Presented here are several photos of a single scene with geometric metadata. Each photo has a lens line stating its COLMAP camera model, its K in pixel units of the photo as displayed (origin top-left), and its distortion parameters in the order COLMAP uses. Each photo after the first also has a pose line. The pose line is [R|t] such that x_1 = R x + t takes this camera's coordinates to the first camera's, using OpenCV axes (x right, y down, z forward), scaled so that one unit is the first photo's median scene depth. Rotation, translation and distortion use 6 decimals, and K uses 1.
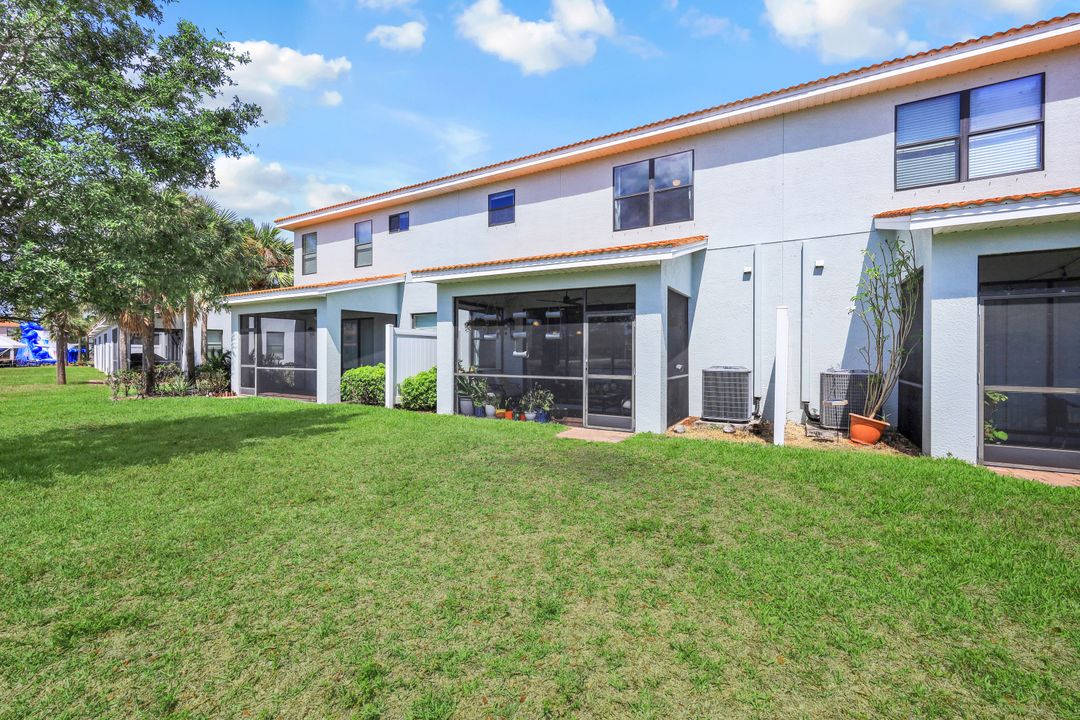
lens RADIAL K [[442.2, 0, 541.2], [0, 442.2, 356.9], [0, 0, 1]] dist [-0.000827, 0.000001]
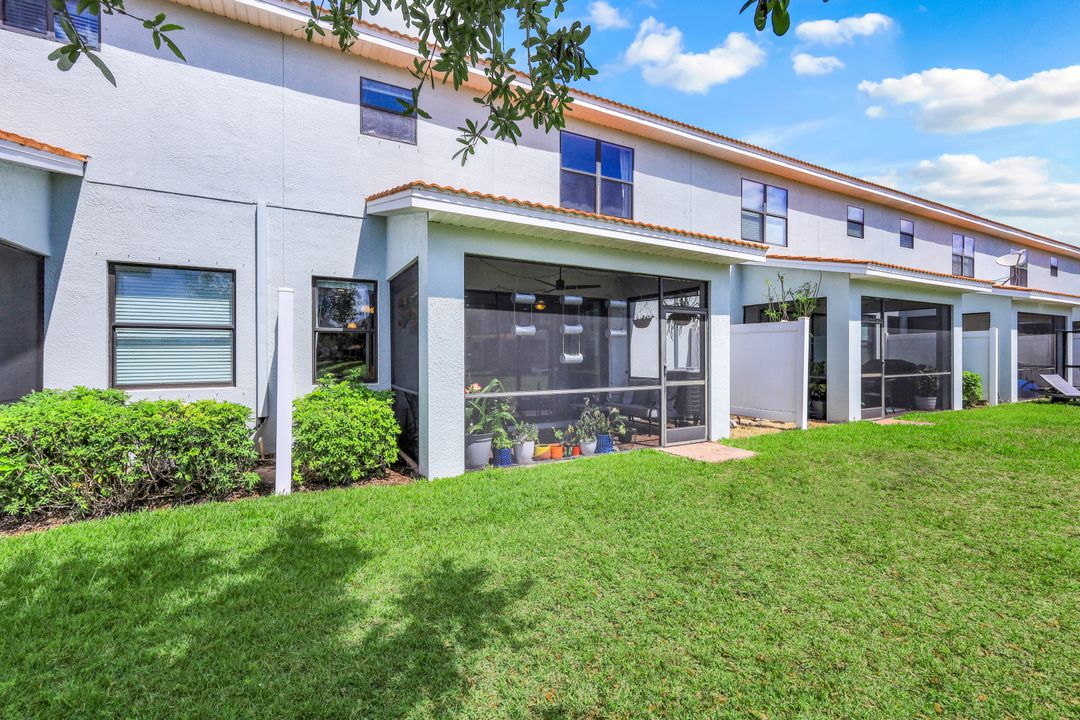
lens RADIAL K [[442.2, 0, 540.3], [0, 442.2, 354.9], [0, 0, 1]] dist [-0.000827, 0.000001]
pose [[0.534979, -0.010597, 0.844799, -0.623282], [0.009645, 0.999933, 0.006435, -0.015400], [-0.844811, 0.004705, 0.535045, 0.659417]]
